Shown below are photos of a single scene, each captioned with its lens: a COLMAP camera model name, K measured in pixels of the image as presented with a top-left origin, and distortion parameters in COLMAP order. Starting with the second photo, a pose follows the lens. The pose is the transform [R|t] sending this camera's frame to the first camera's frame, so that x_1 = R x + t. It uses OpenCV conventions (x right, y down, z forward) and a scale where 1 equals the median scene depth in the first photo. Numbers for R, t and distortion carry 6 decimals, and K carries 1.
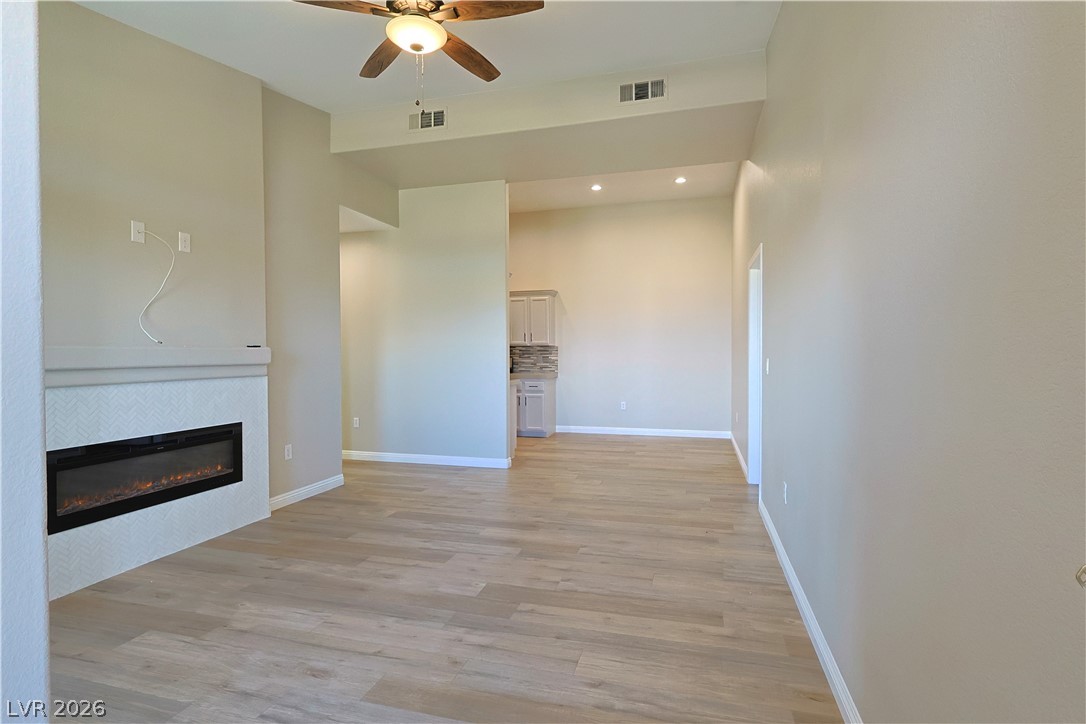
lens RADIAL K [[536.9, 0, 541.5], [0, 536.9, 362.1], [0, 0, 1]] dist [-0.000469, -0.000300]
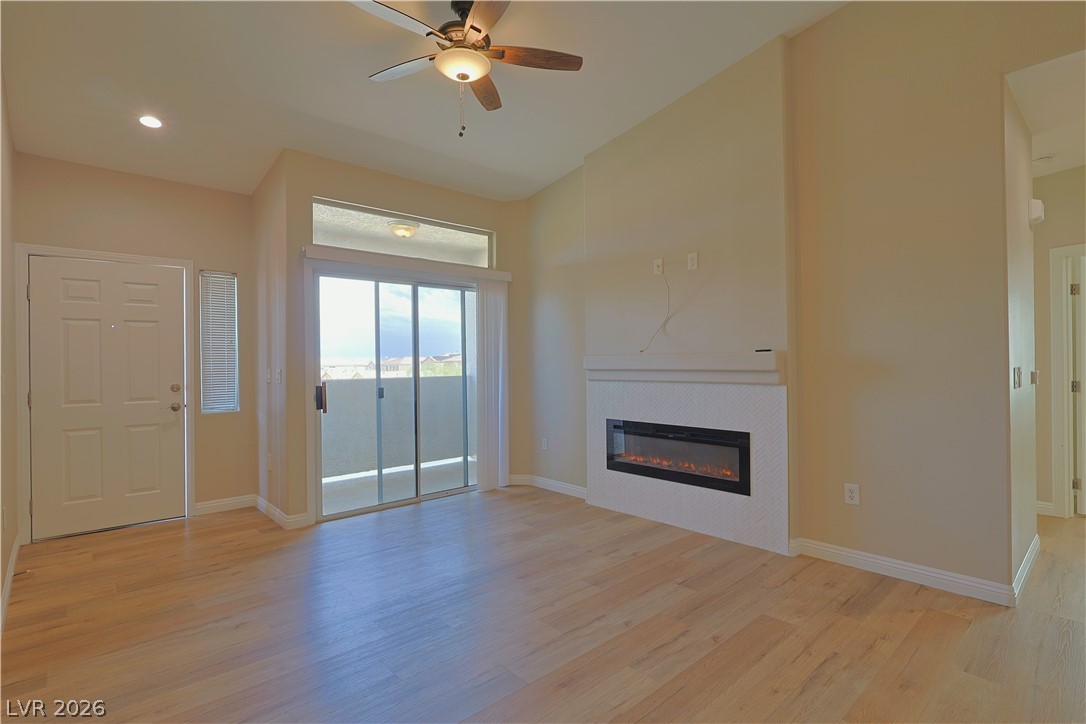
lens RADIAL K [[536.9, 0, 542.3], [0, 536.9, 358.0], [0, 0, 1]] dist [-0.000469, -0.000300]
pose [[-0.529691, 0.001454, -0.848190, 0.405900], [-0.004133, 0.999982, 0.004295, -0.018725], [0.848181, 0.005780, -0.529675, 1.154240]]
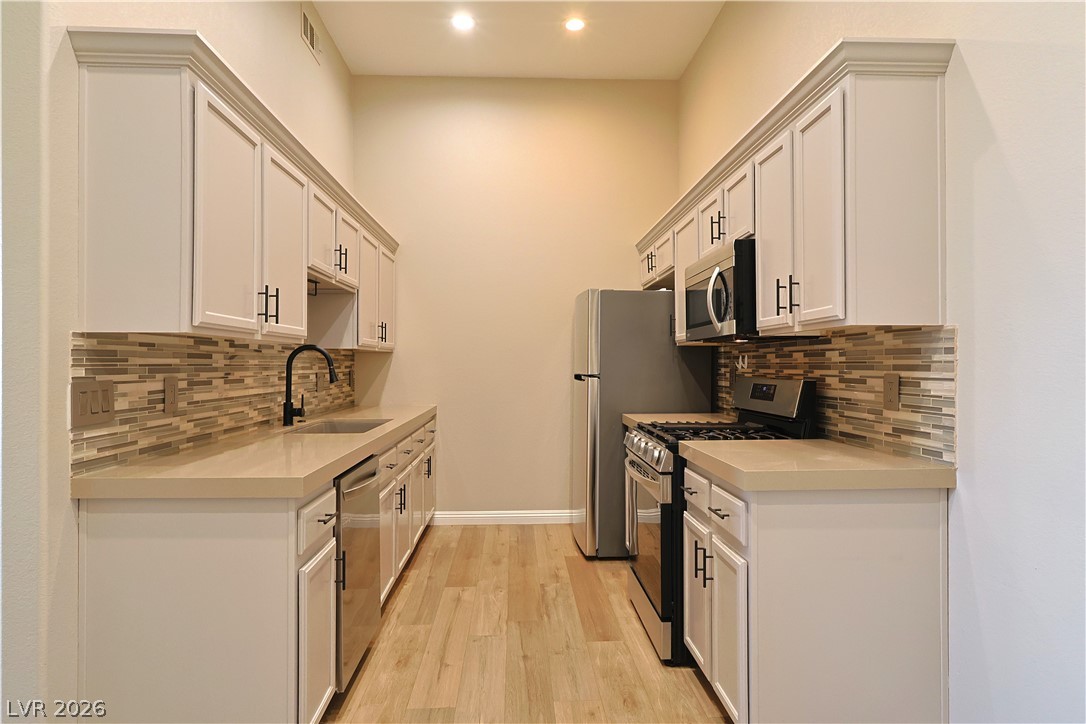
lens RADIAL K [[612.0, 0, 541.0], [0, 612.0, 362.2], [0, 0, 1]] dist [0.003978, -0.001283]
pose [[0.305294, -0.002063, -0.952256, 0.412791], [-0.012066, 0.999909, -0.006035, -0.030215], [0.952182, 0.013332, 0.305241, 1.702317]]
